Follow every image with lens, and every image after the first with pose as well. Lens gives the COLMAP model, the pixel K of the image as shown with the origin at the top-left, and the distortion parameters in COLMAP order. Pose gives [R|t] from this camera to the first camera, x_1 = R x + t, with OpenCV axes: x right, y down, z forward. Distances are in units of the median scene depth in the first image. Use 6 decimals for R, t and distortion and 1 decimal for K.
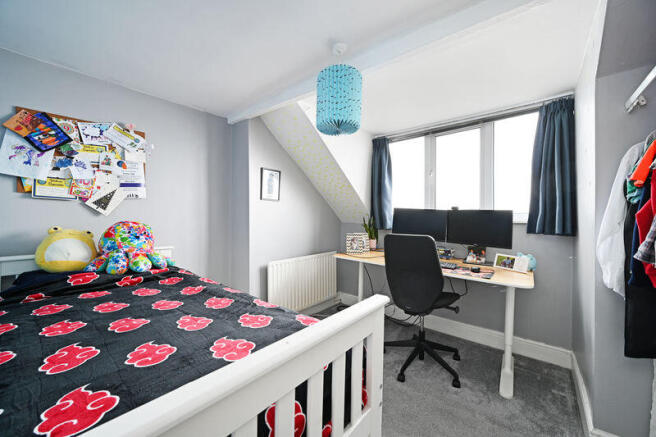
lens RADIAL K [[256.8, 0, 330.2], [0, 256.8, 217.6], [0, 0, 1]] dist [0.001115, -0.000105]
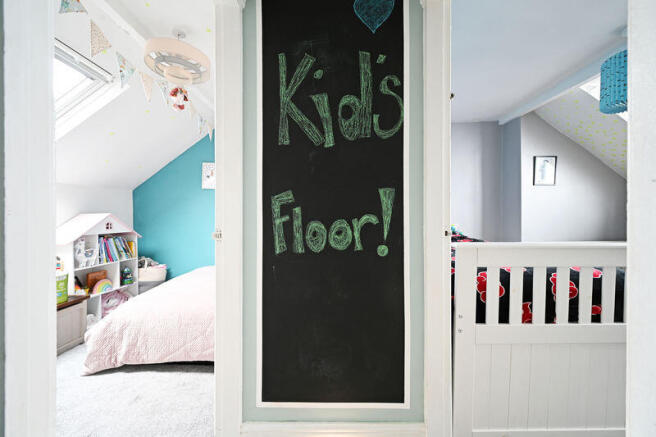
lens RADIAL K [[256.8, 0, 328.5], [0, 256.8, 224.2], [0, 0, 1]] dist [0.001115, -0.000105]
pose [[0.614199, 0.009308, -0.789097, 0.066385], [0.005442, 0.999857, 0.016030, 0.077355], [0.789133, -0.014140, 0.614060, -0.393527]]
